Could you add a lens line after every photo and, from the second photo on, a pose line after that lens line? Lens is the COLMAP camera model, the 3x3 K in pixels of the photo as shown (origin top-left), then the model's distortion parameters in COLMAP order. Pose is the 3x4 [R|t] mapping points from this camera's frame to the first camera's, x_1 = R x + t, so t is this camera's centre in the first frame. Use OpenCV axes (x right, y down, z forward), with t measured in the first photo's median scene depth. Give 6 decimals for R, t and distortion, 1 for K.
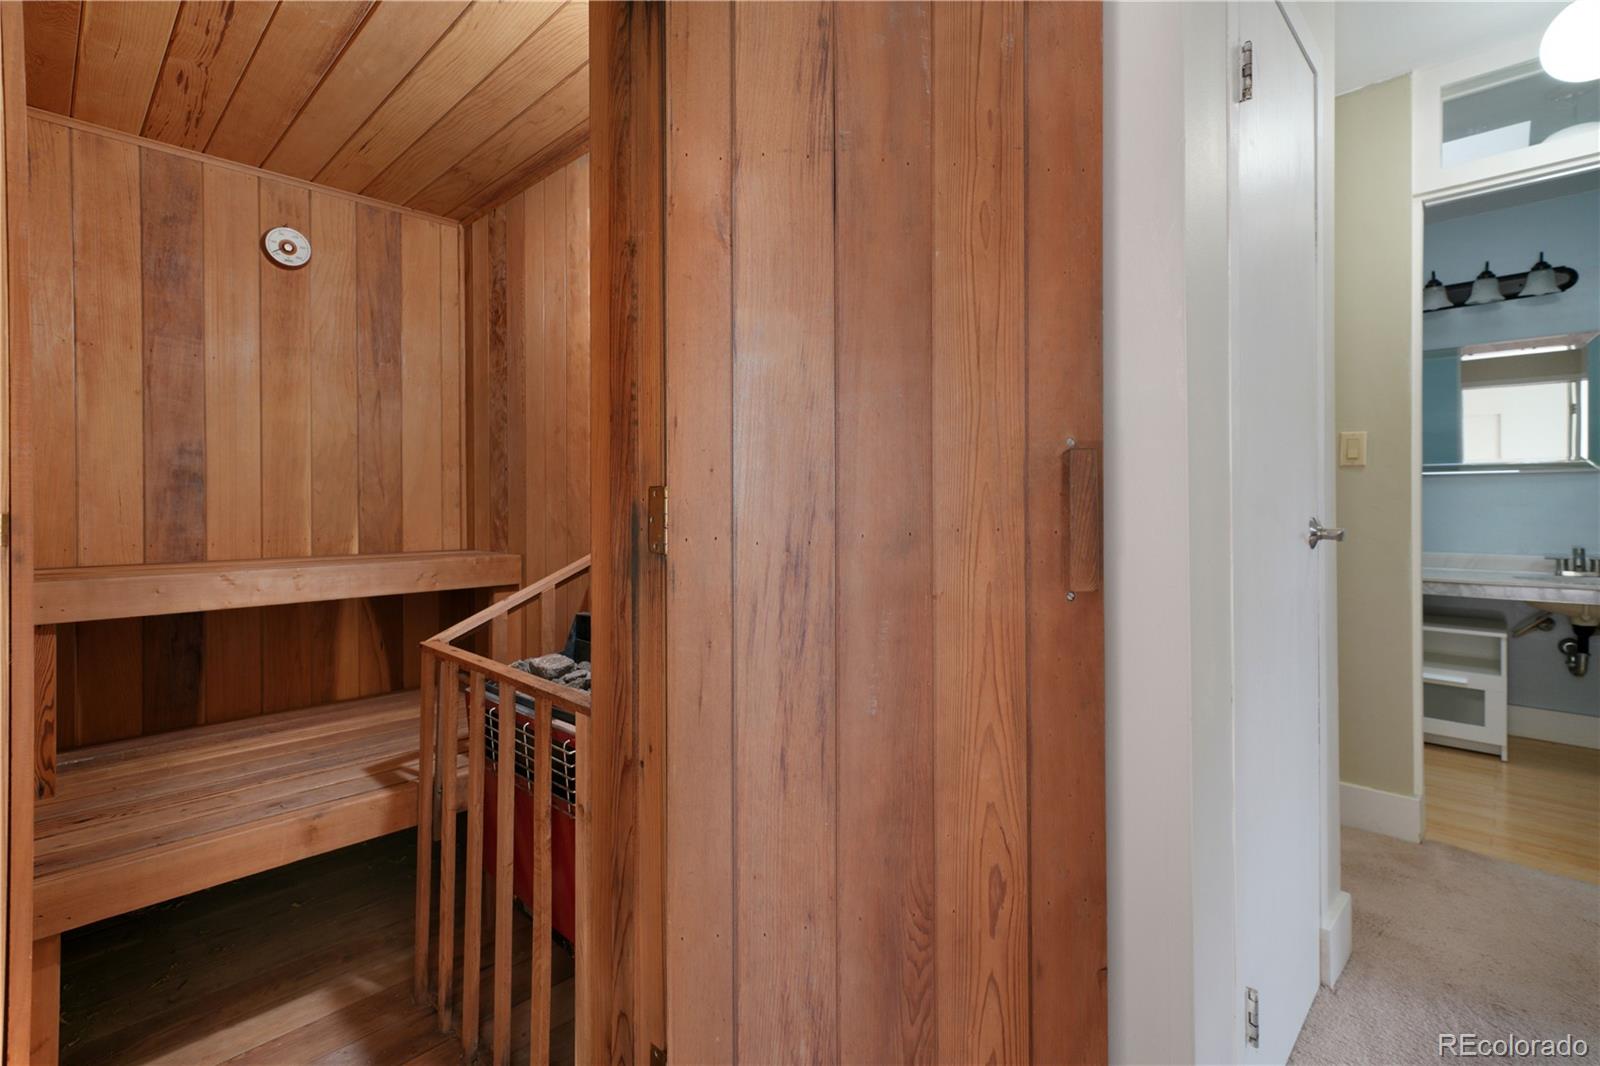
lens RADIAL K [[736.8, 0, 802.3], [0, 736.8, 499.8], [0, 0, 1]] dist [0.005126, 0.000131]
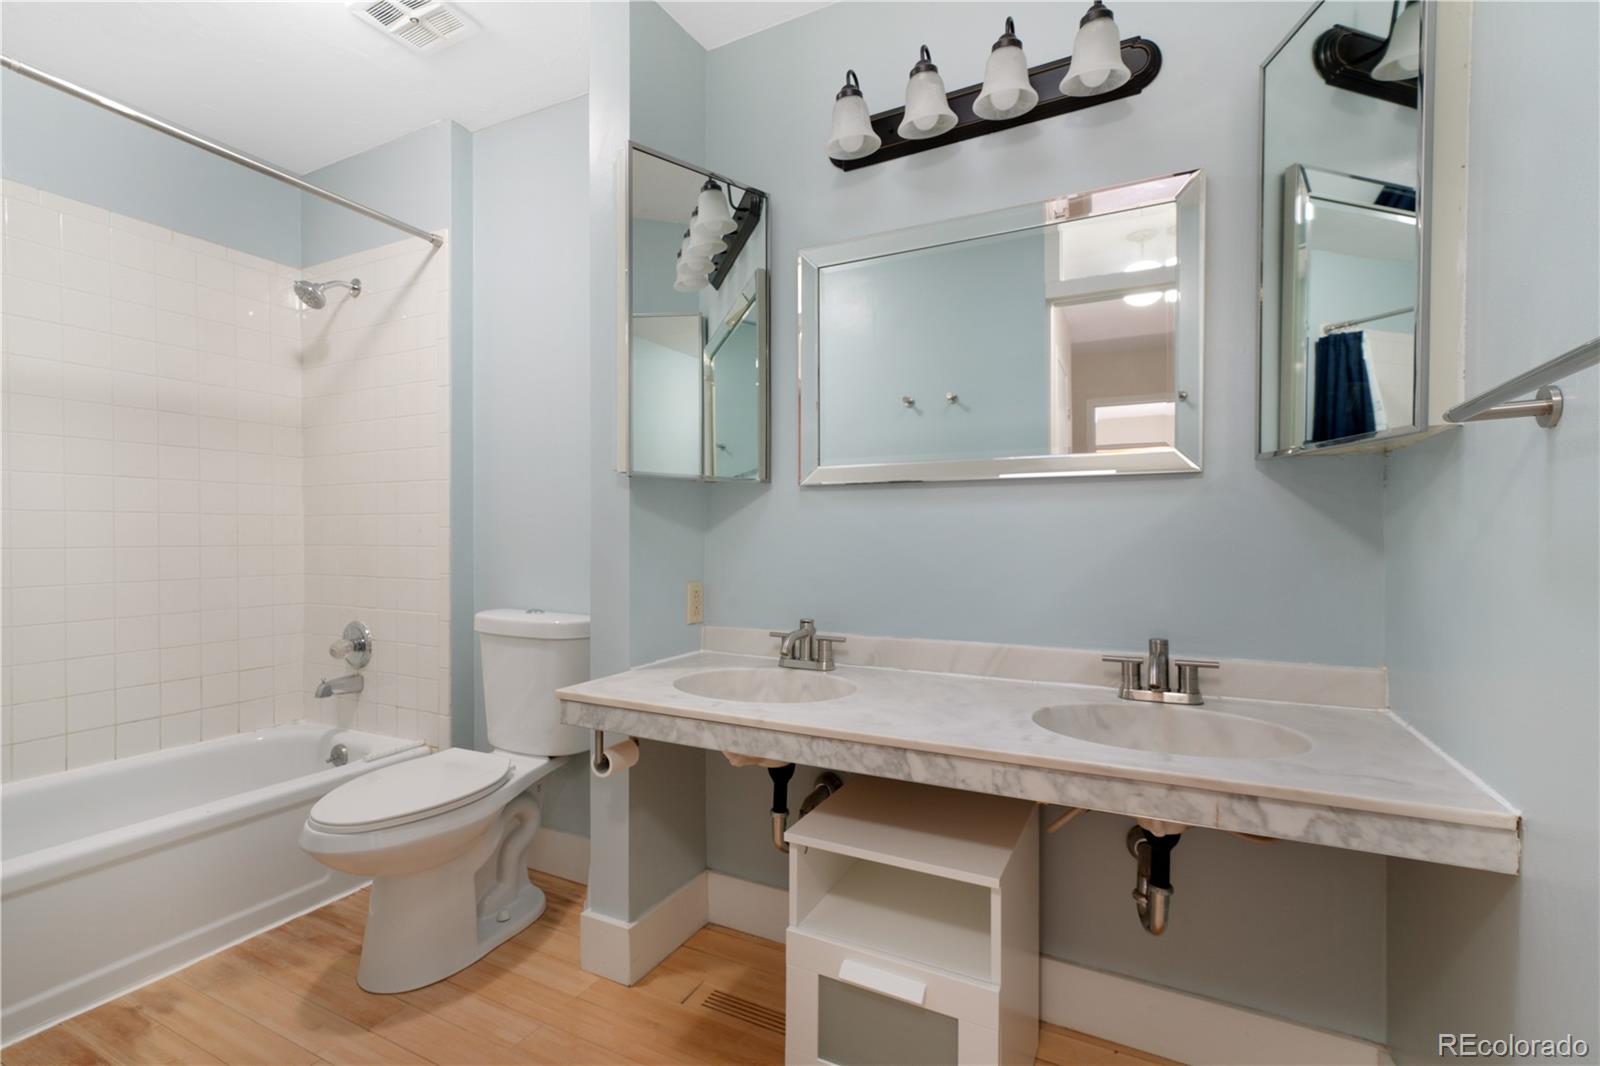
lens RADIAL K [[736.8, 0, 796.8], [0, 736.8, 535.8], [0, 0, 1]] dist [0.005126, 0.000131]
pose [[0.954662, 0.002833, 0.297679, 0.715189], [-0.005002, 0.999966, 0.006525, -0.001140], [-0.297650, -0.007719, 0.954644, 0.646803]]
